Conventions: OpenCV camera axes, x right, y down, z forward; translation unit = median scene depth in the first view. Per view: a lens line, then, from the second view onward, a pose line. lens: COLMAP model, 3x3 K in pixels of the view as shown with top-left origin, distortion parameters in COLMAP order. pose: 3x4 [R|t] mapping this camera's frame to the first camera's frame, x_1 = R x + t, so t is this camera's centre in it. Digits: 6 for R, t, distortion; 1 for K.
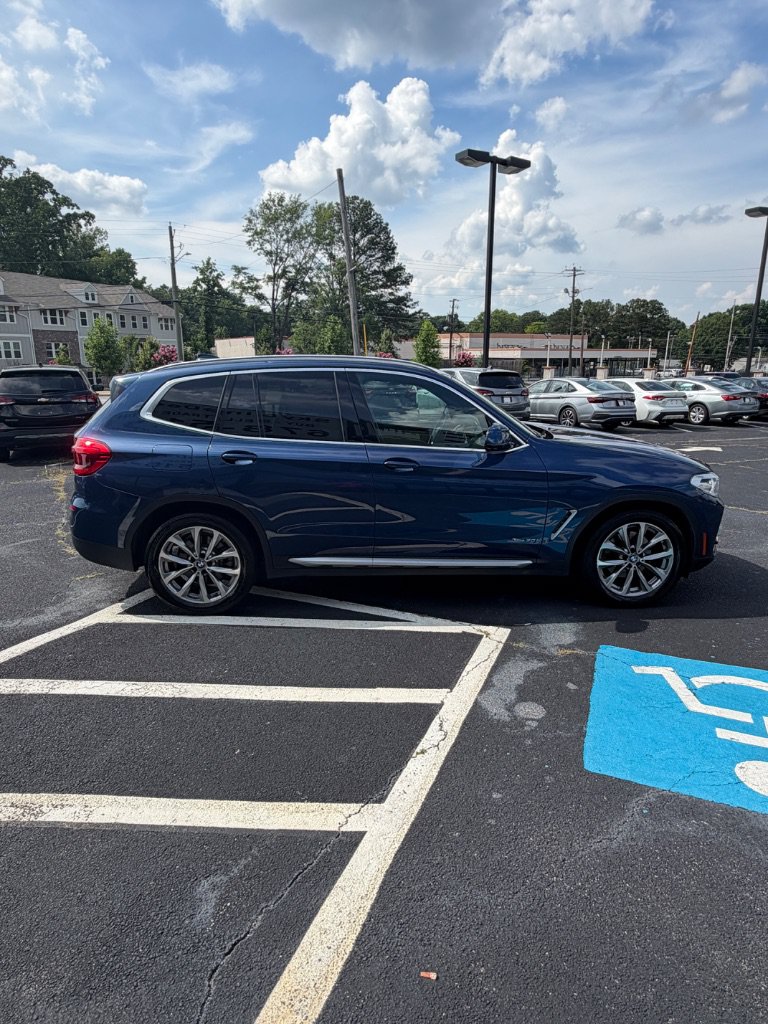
lens RADIAL K [[598.0, 0, 384.0], [0, 598.0, 512.0], [0, 0, 1]] dist [0.002568, 0.002593]
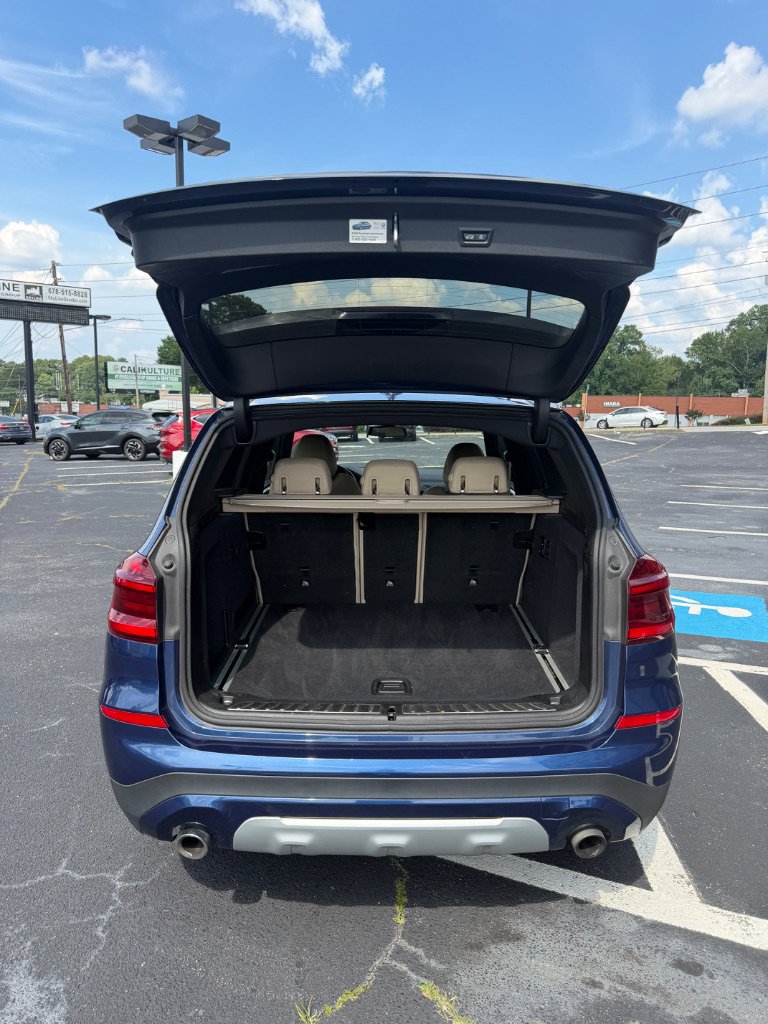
lens RADIAL K [[734.1, 0, 383.1], [0, 734.1, 523.7], [0, 0, 1]] dist [0.004752, -0.001966]
pose [[0.045055, -0.159569, 0.986158, -1.003649], [0.239956, 0.959988, 0.144371, -0.258725], [-0.969738, 0.230130, 0.081541, 1.095332]]
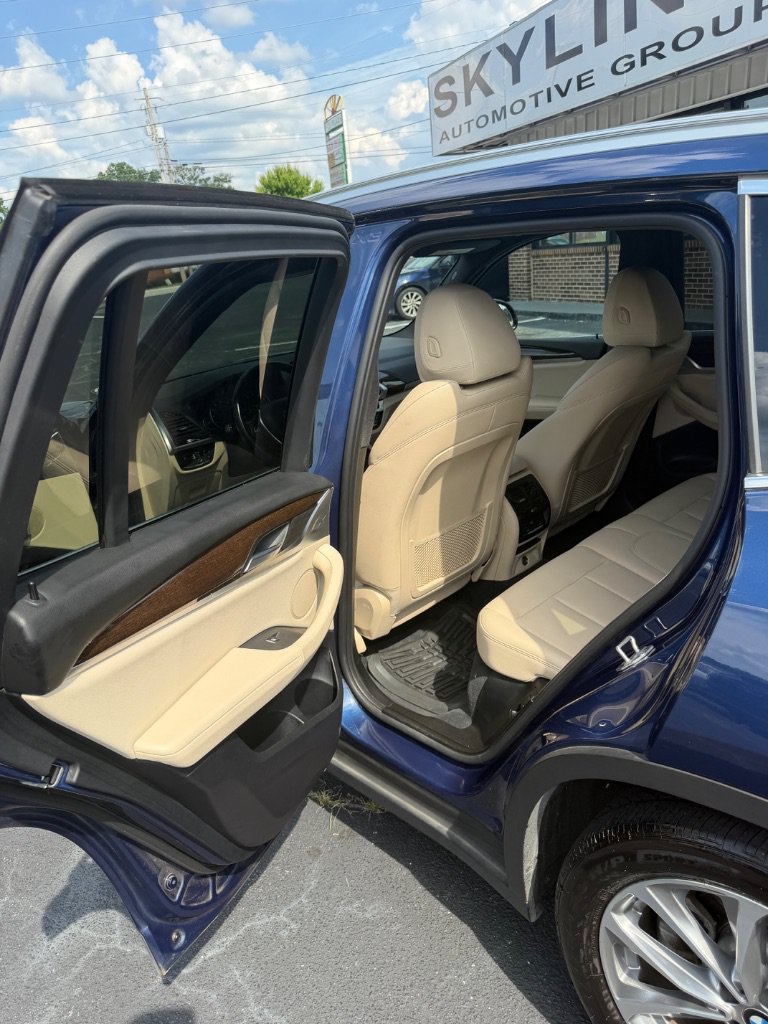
lens RADIAL K [[733.8, 0, 379.2], [0, 733.8, 512.7], [0, 0, 1]] dist [-0.001105, -0.006319]
pose [[-0.666461, -0.191731, 0.720465, -0.385550], [0.280879, 0.830589, 0.480862, -0.364059], [-0.690607, 0.522839, -0.499702, 1.546904]]
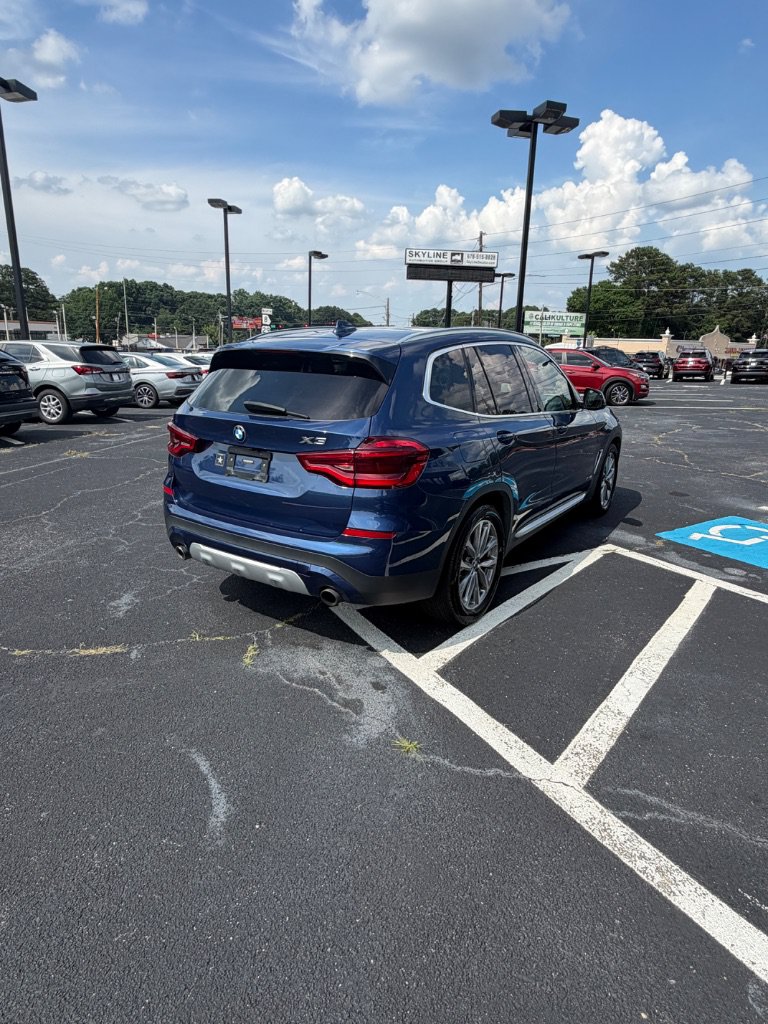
lens RADIAL K [[601.9, 0, 384.0], [0, 601.9, 512.0], [0, 0, 1]] dist [-0.004808, 0.013917]
pose [[0.590686, -0.207454, 0.779778, -1.039737], [0.177890, 0.976088, 0.124928, -0.119291], [-0.787049, 0.064922, 0.613465, 0.544403]]
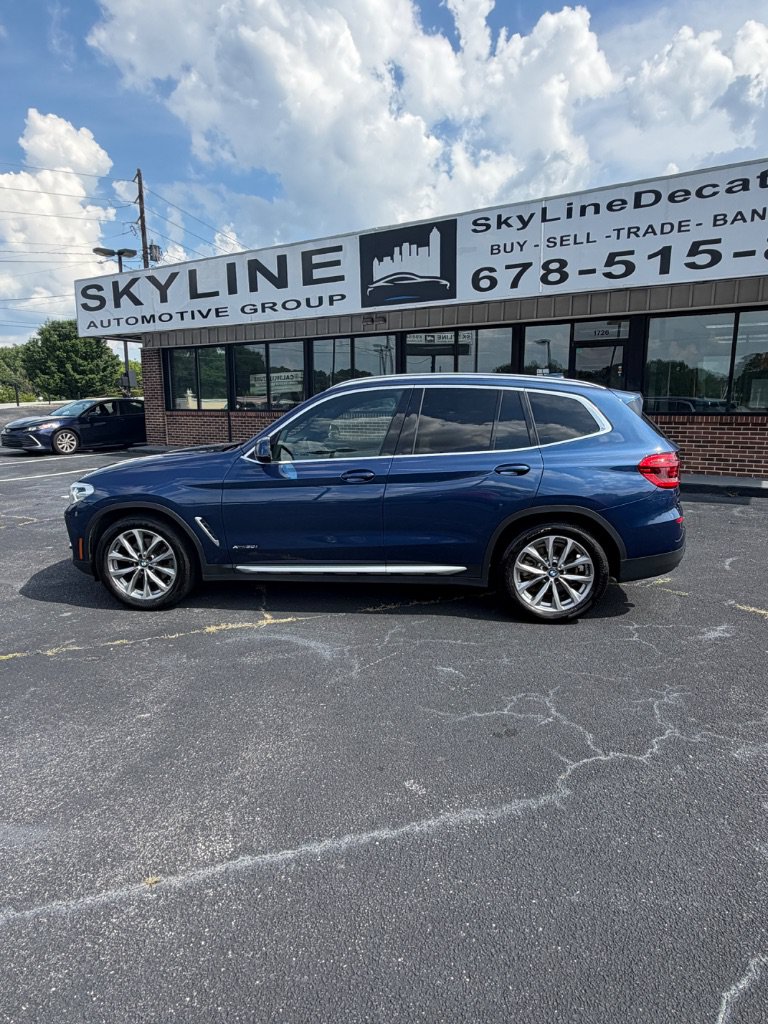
lens RADIAL K [[606.4, 0, 384.0], [0, 606.4, 512.0], [0, 0, 1]] dist [0.002046, -0.016038]
pose [[-0.988368, -0.026729, 0.149712, -0.189806], [0.039474, 0.905603, 0.422286, -0.556746], [-0.146867, 0.423284, -0.894014, 2.315035]]
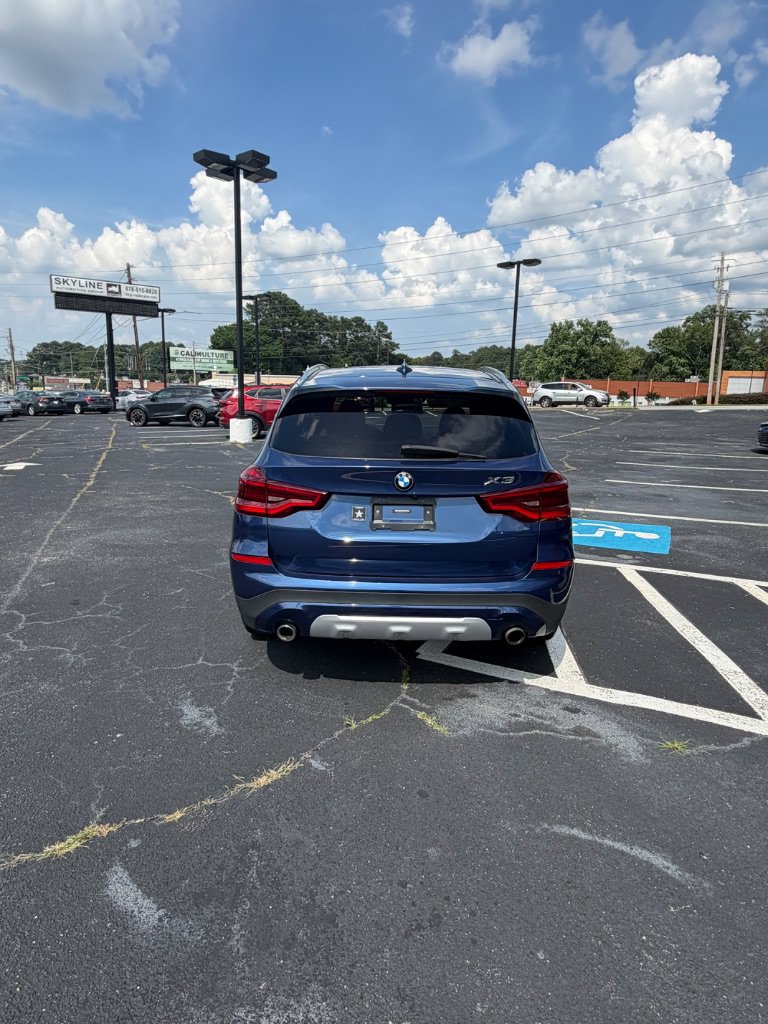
lens RADIAL K [[605.0, 0, 385.1], [0, 605.0, 509.6], [0, 0, 1]] dist [-0.001081, 0.001476]
pose [[0.061660, -0.200259, 0.977801, -1.218154], [0.228550, 0.956468, 0.181477, -0.250573], [-0.971578, 0.212286, 0.104745, 1.092503]]
